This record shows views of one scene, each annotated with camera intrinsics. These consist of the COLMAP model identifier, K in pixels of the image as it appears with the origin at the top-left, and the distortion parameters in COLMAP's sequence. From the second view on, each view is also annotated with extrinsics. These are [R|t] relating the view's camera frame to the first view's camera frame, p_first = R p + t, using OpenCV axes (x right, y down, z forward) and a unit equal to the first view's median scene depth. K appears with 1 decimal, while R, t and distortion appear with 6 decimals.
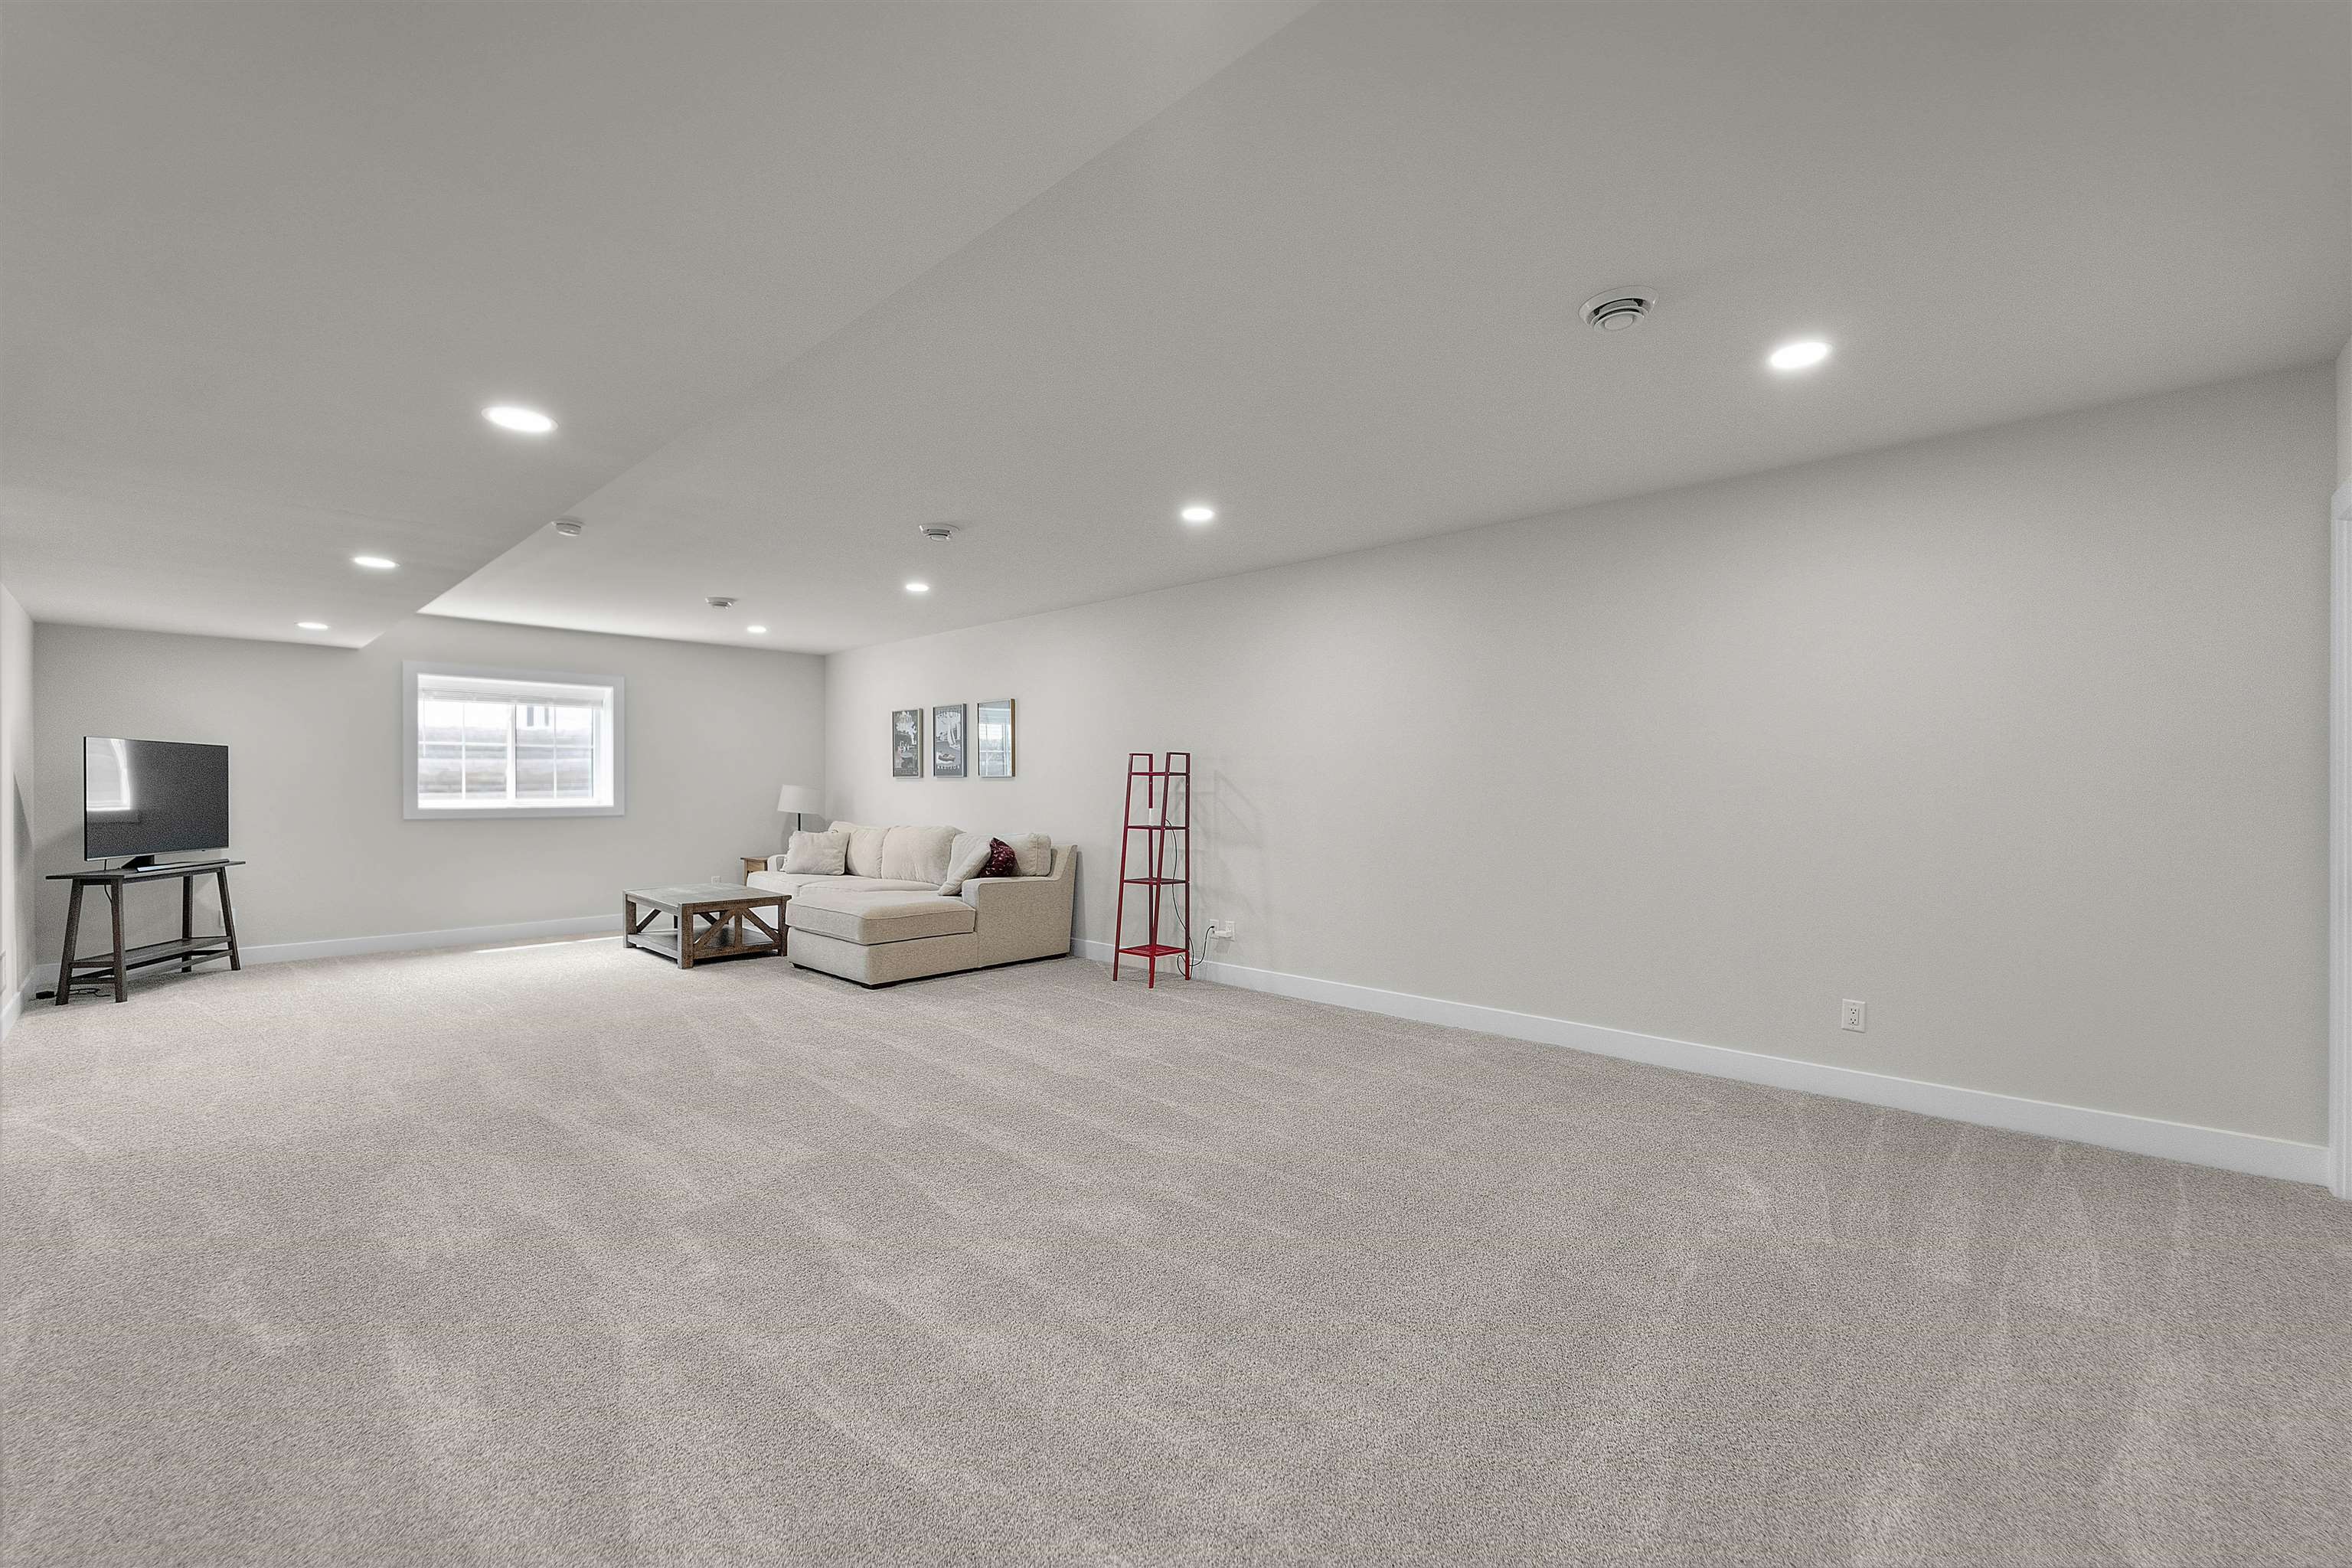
lens RADIAL K [[961.7, 0, 1177.1], [0, 961.7, 782.3], [0, 0, 1]] dist [-0.001443, 0.000136]
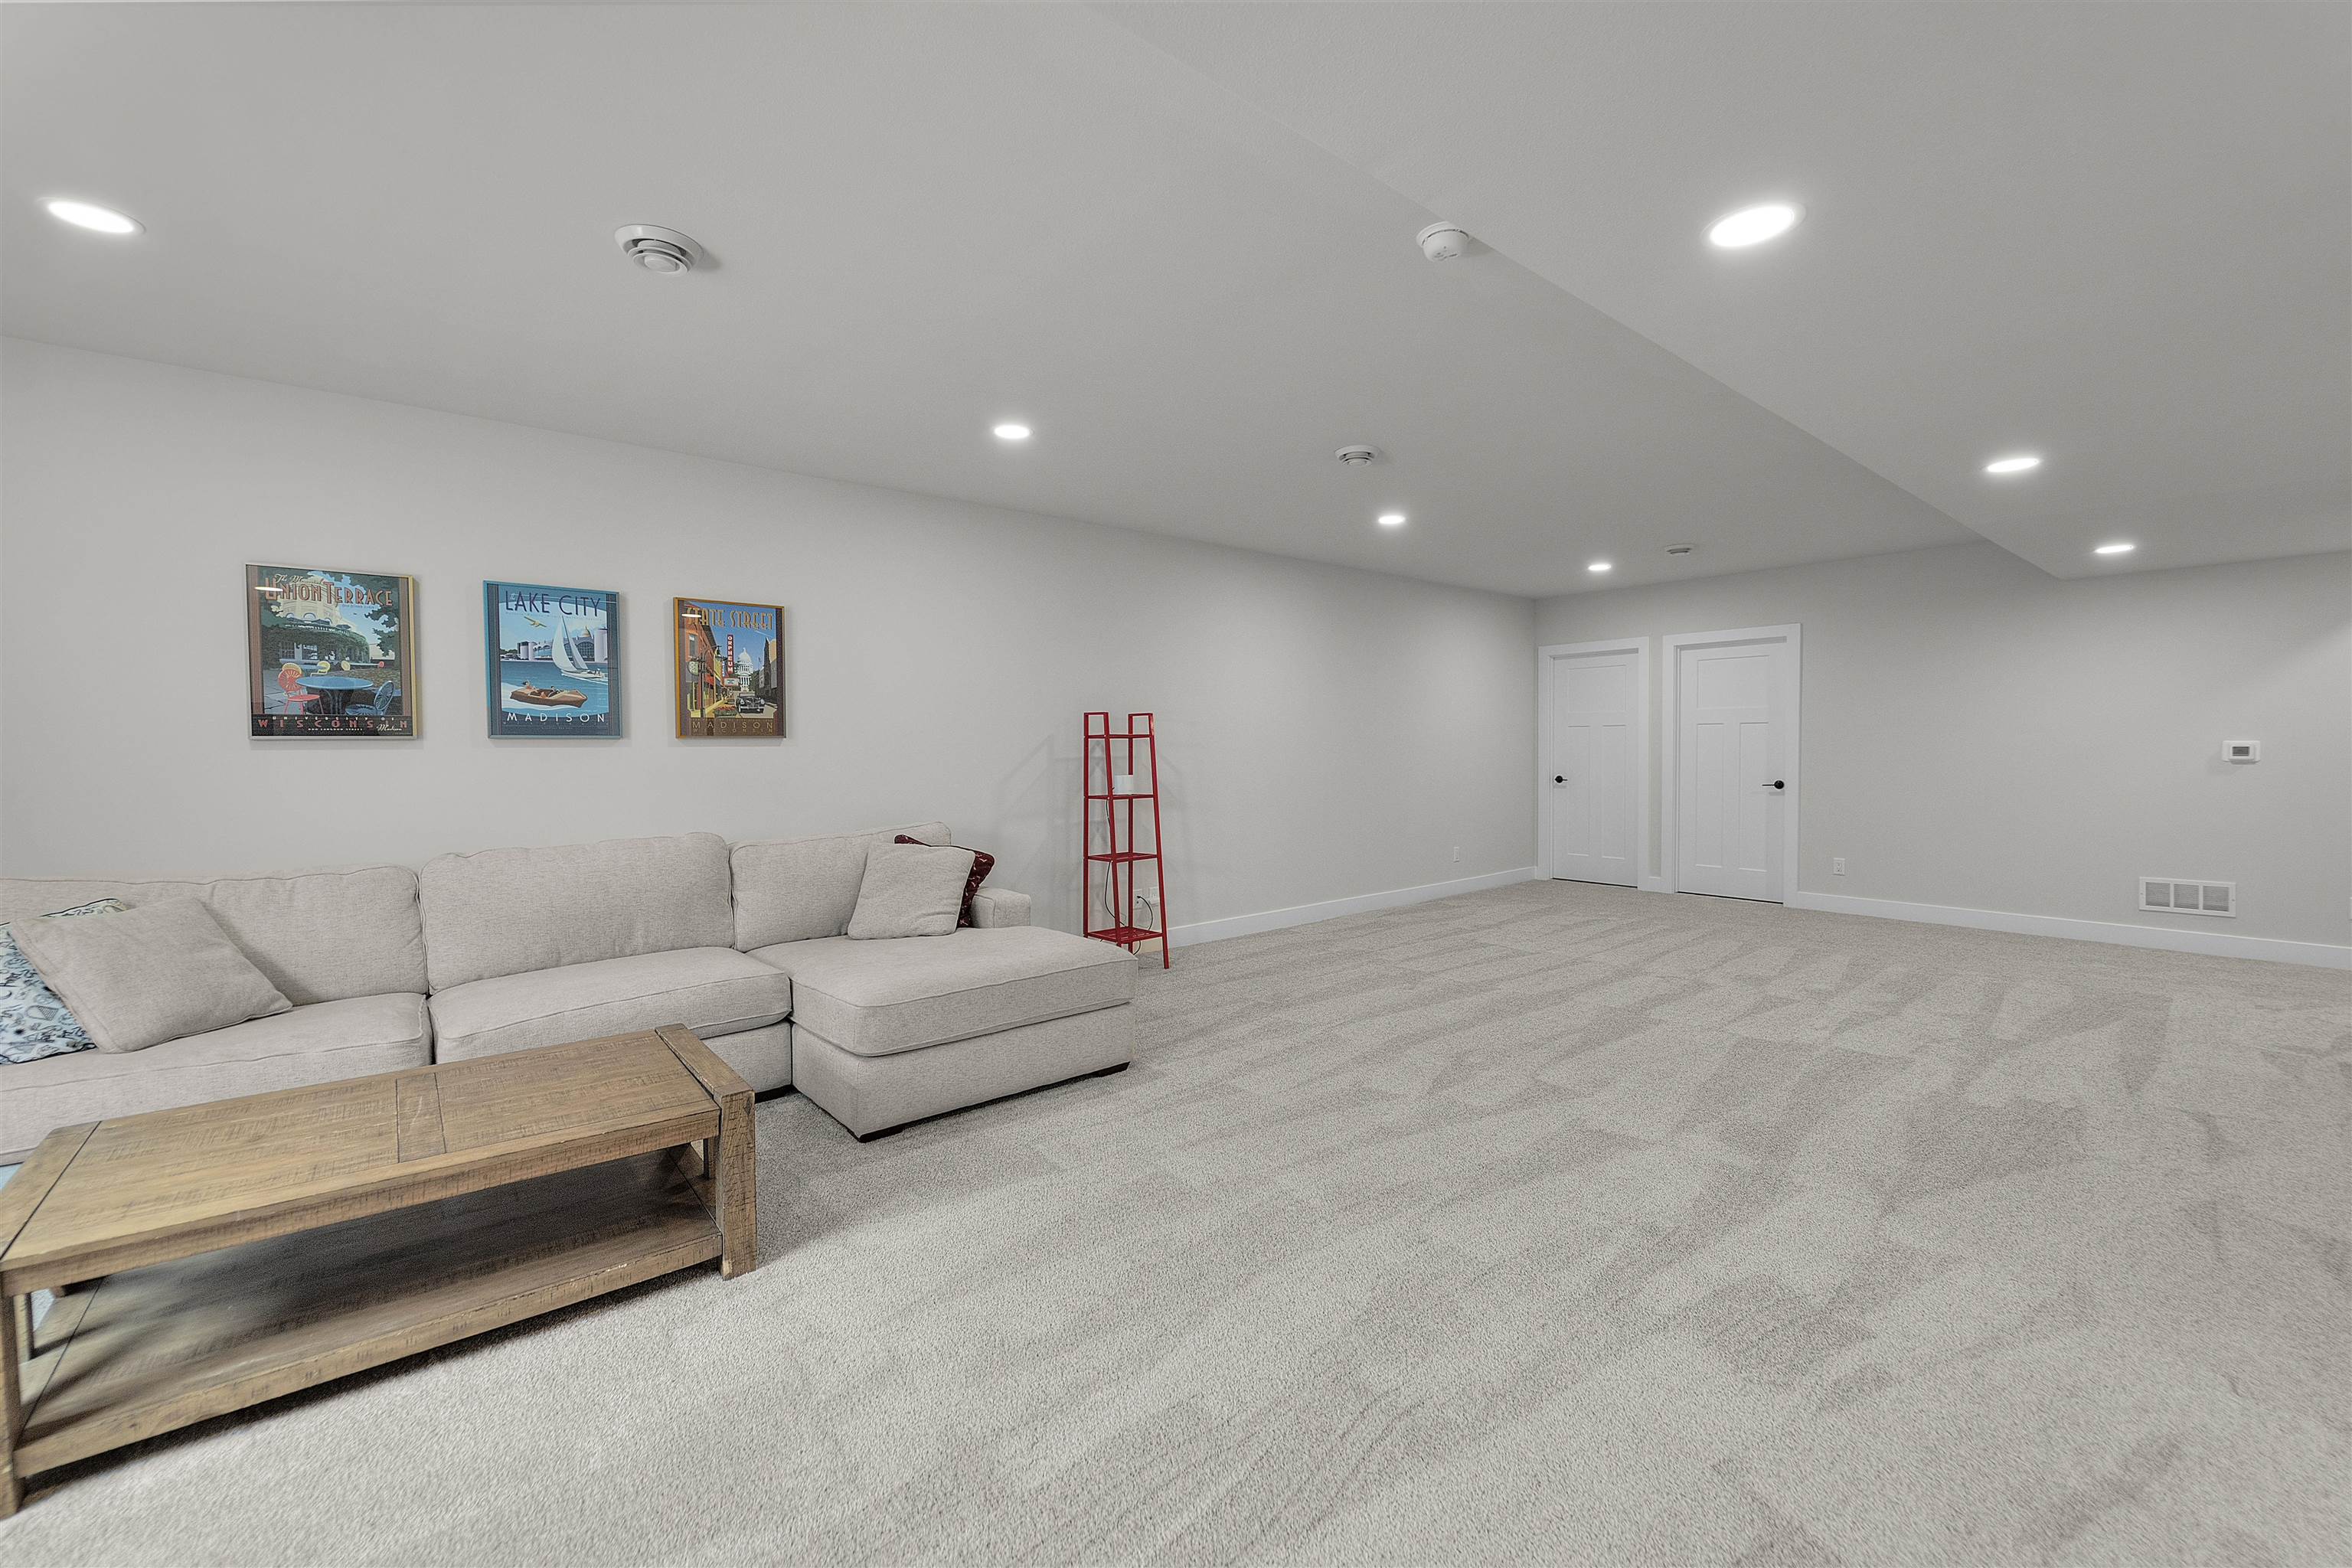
lens RADIAL K [[961.7, 0, 1177.9], [0, 961.7, 775.7], [0, 0, 1]] dist [-0.001443, 0.000136]
pose [[0.106737, -0.026595, 0.993932, -0.682596], [0.011169, 0.999611, 0.025547, 0.004084], [-0.994225, 0.008374, 0.106993, 0.651743]]
